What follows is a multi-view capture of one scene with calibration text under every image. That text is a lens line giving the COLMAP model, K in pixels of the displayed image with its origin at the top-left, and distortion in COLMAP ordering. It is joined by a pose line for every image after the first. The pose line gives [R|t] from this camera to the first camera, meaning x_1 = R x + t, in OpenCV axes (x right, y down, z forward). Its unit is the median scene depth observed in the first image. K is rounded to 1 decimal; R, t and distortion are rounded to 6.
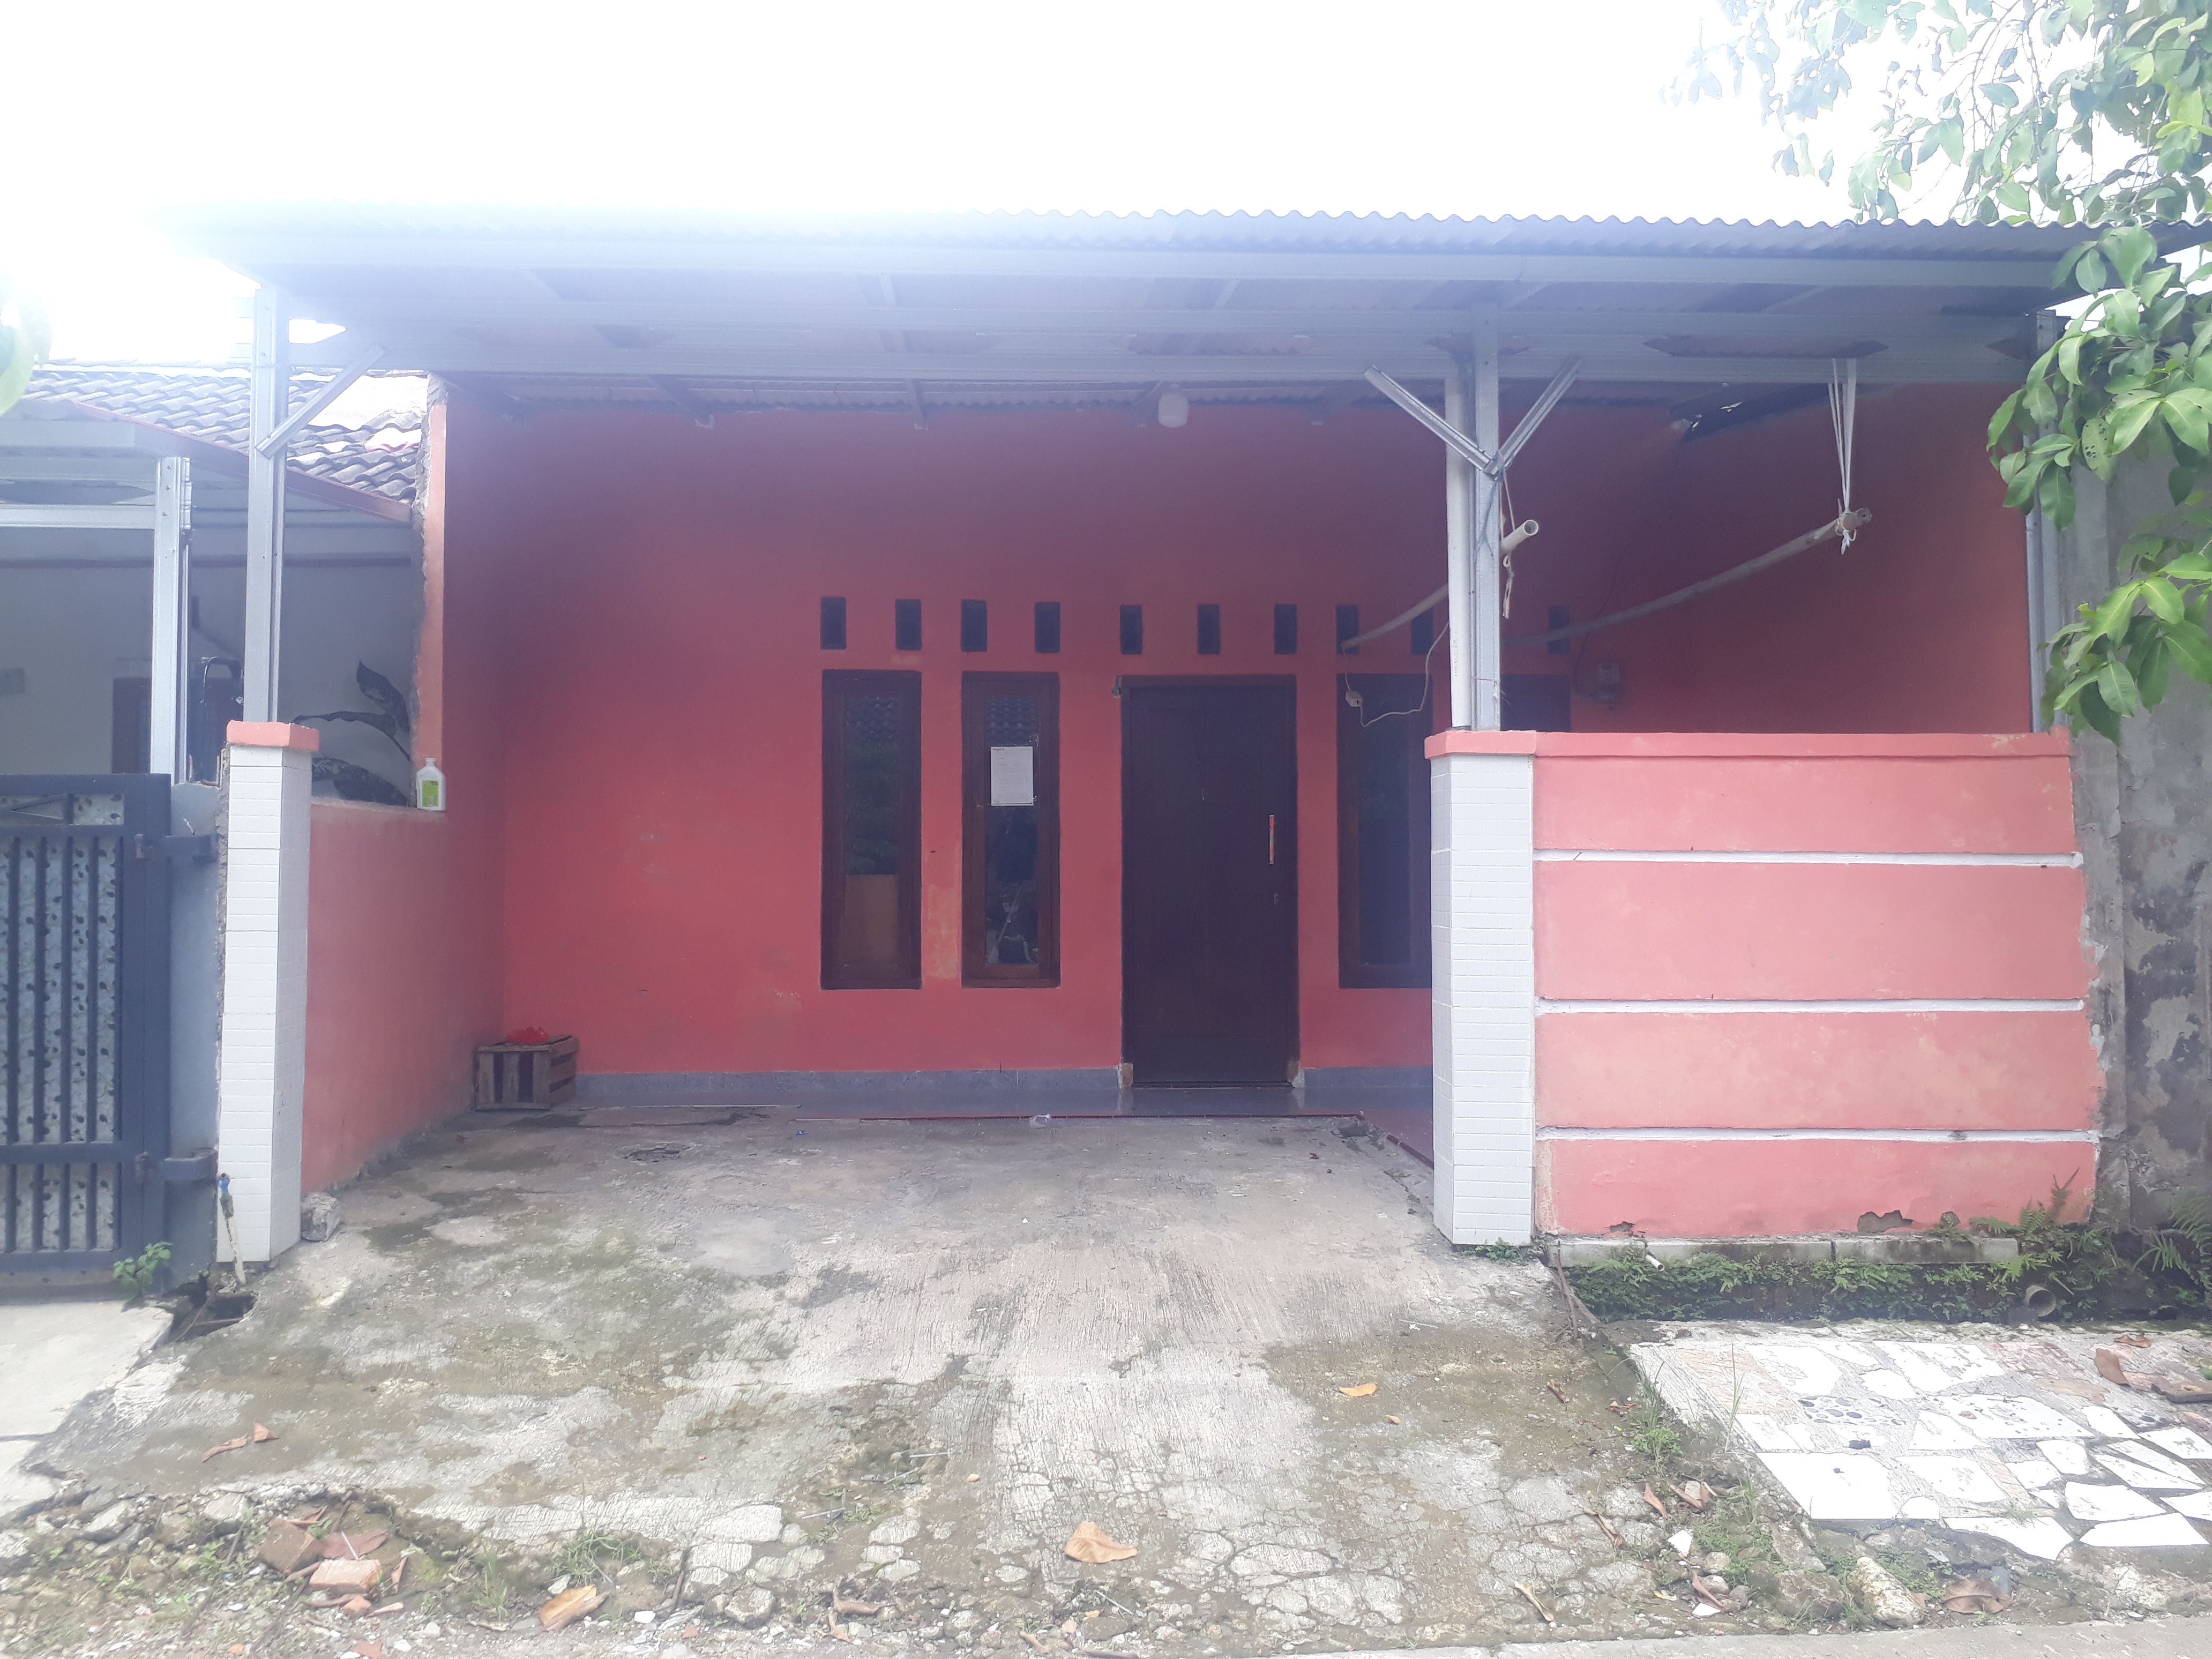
lens RADIAL K [[1733.4, 0, 1103.3], [0, 1733.4, 839.0], [0, 0, 1]] dist [-0.049561, 0.017599]
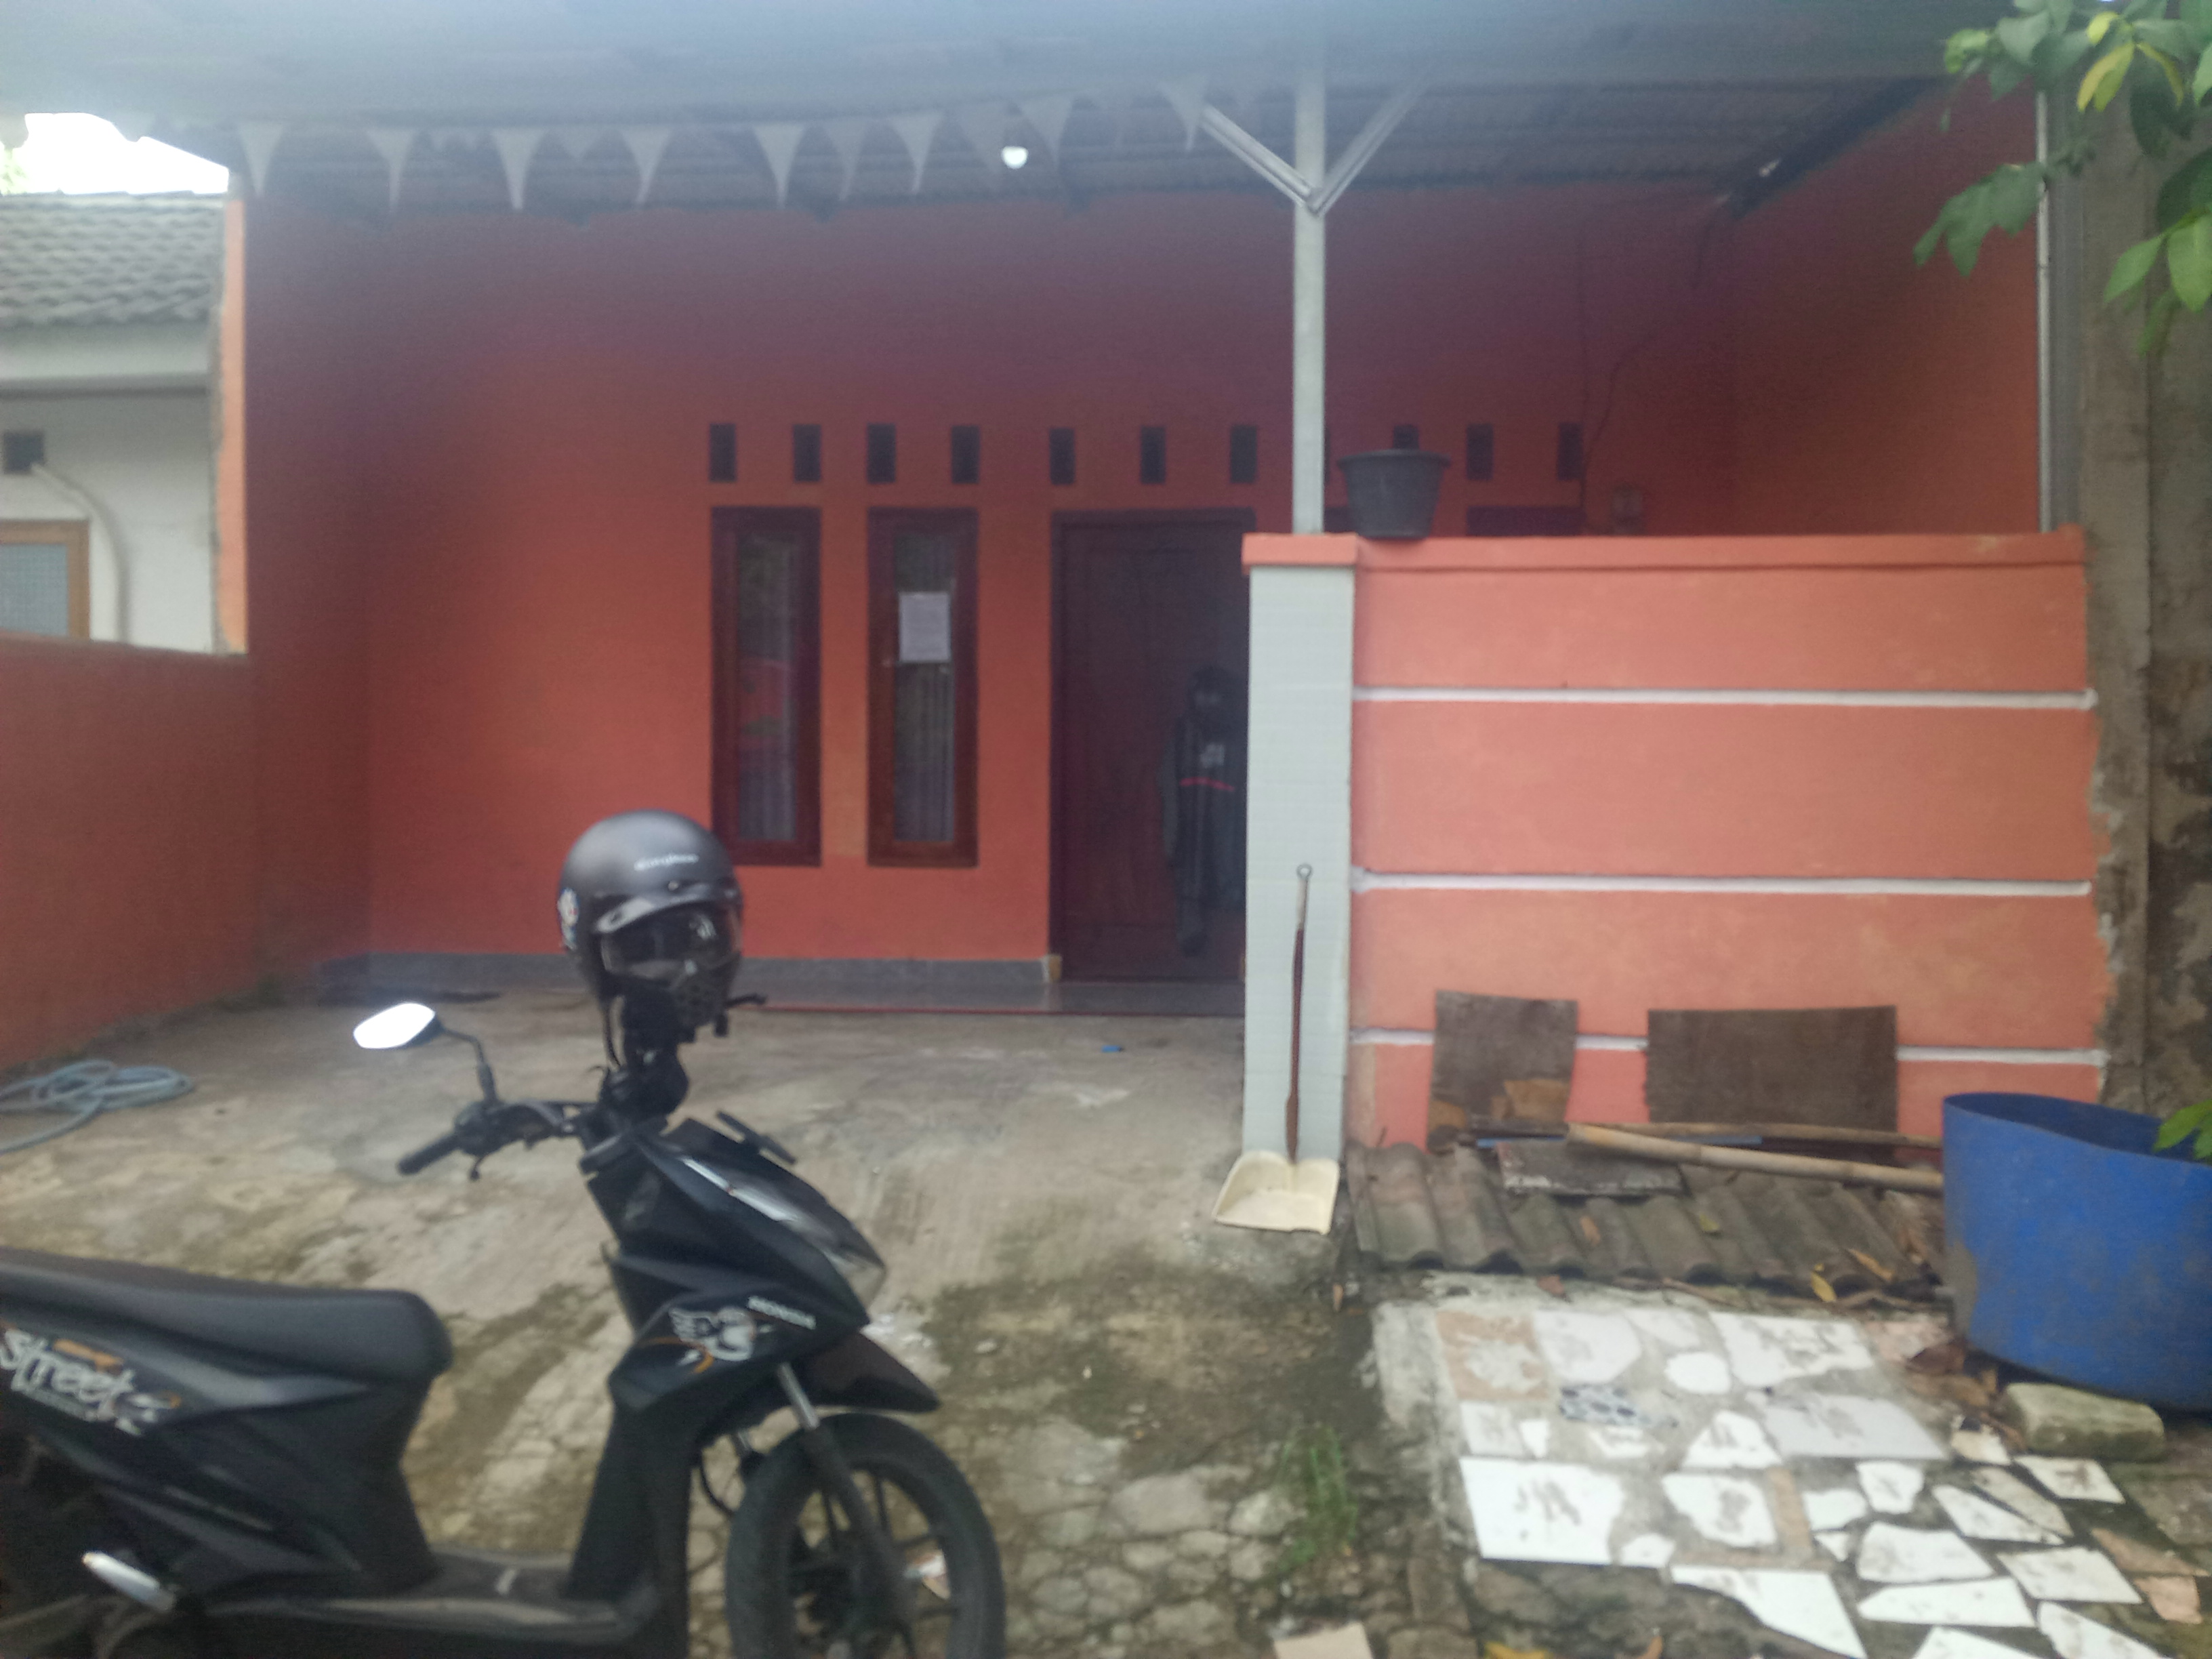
lens RADIAL K [[1779.4, 0, 1166.0], [0, 1779.4, 834.1], [0, 0, 1]] dist [0.002975, -0.020699]
pose [[0.995051, 0.007391, -0.099088, 0.238005], [-0.002212, 0.998630, 0.052274, 0.031933], [0.099339, -0.051796, 0.993705, 0.162069]]
